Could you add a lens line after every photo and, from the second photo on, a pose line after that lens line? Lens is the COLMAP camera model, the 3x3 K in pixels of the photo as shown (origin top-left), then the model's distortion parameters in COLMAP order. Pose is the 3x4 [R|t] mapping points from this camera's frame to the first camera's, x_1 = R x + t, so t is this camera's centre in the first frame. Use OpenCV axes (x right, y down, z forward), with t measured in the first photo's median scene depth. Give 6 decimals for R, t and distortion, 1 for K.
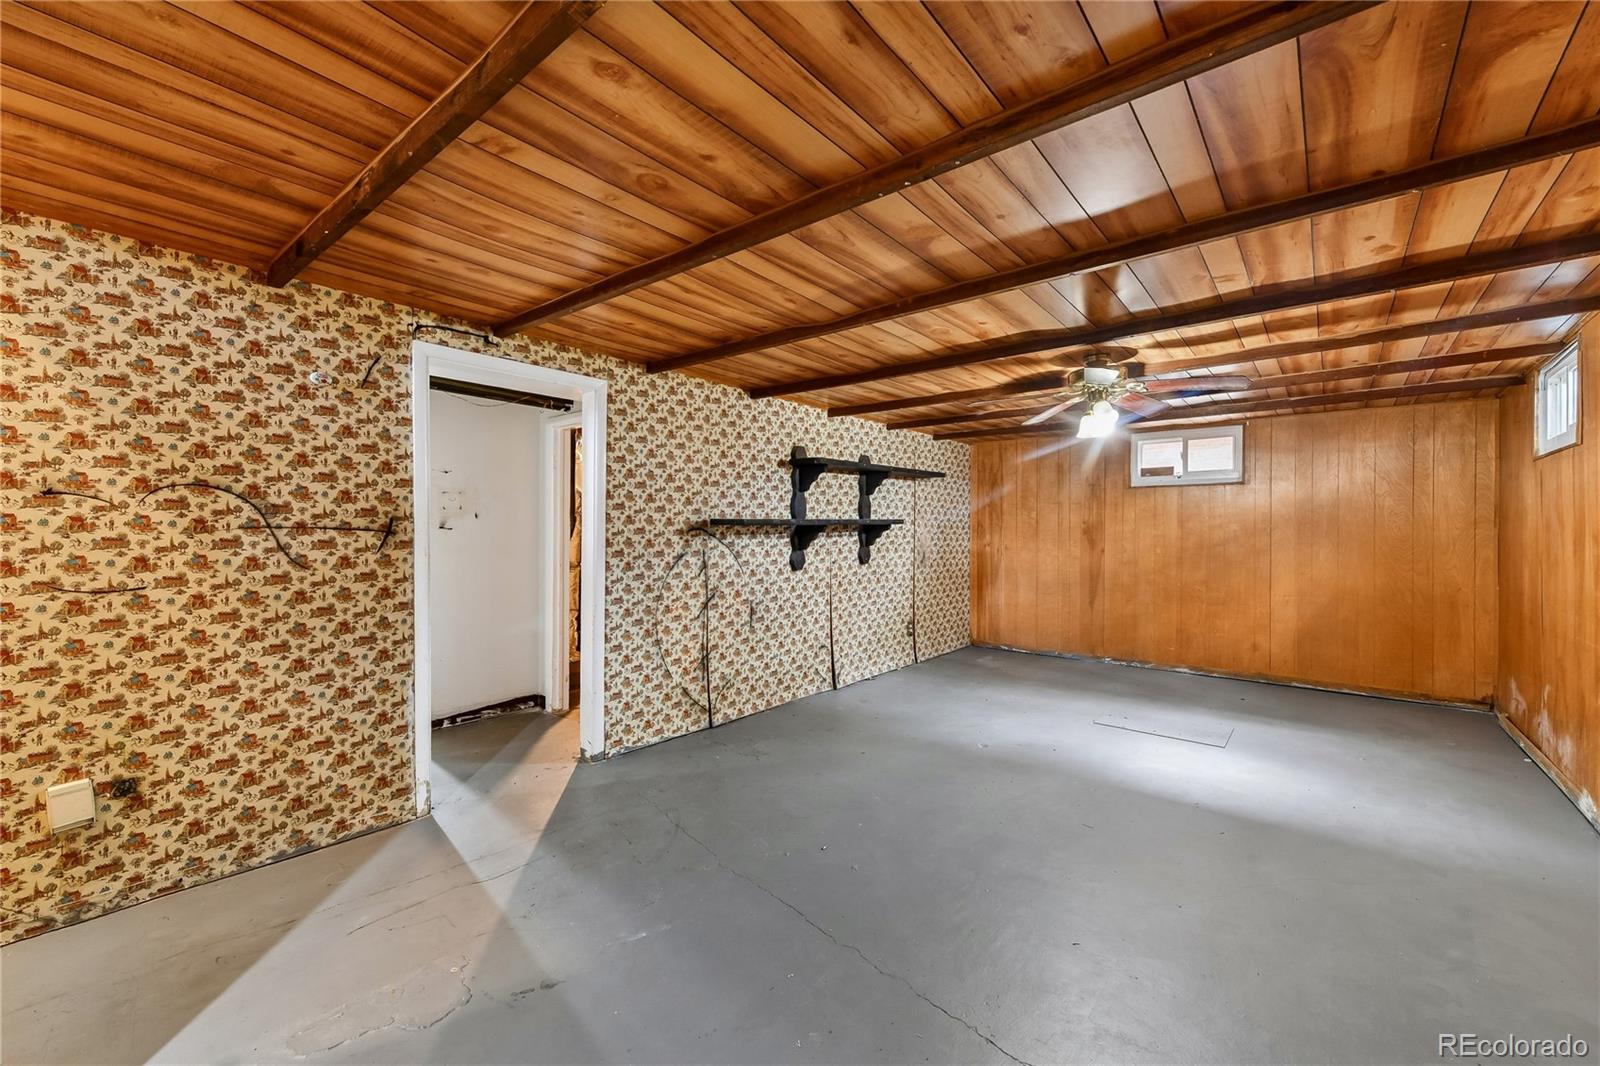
lens RADIAL K [[631.6, 0, 798.7], [0, 631.6, 532.0], [0, 0, 1]] dist [-0.002166, -0.000417]
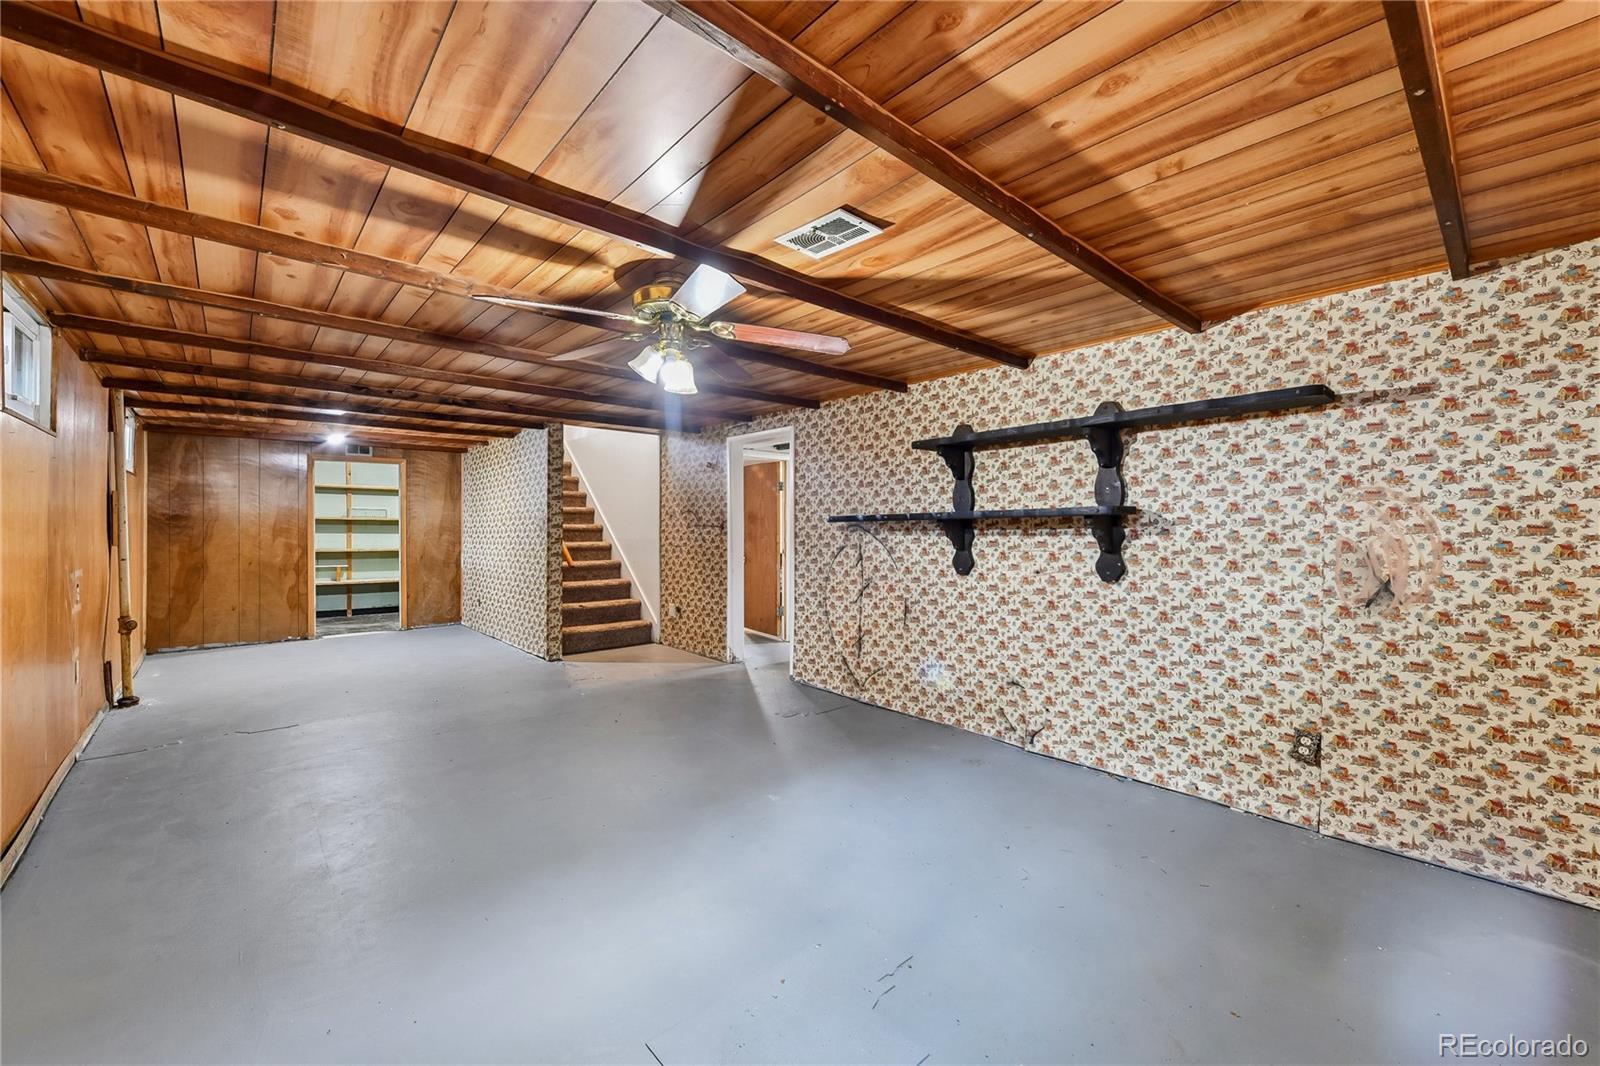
lens RADIAL K [[631.6, 0, 796.6], [0, 631.6, 528.4], [0, 0, 1]] dist [-0.002166, -0.000417]
pose [[-0.152642, -0.001045, -0.988281, 0.964709], [-0.003334, 0.999994, -0.000542, 0.001696], [0.988276, 0.003212, -0.152645, 1.028970]]
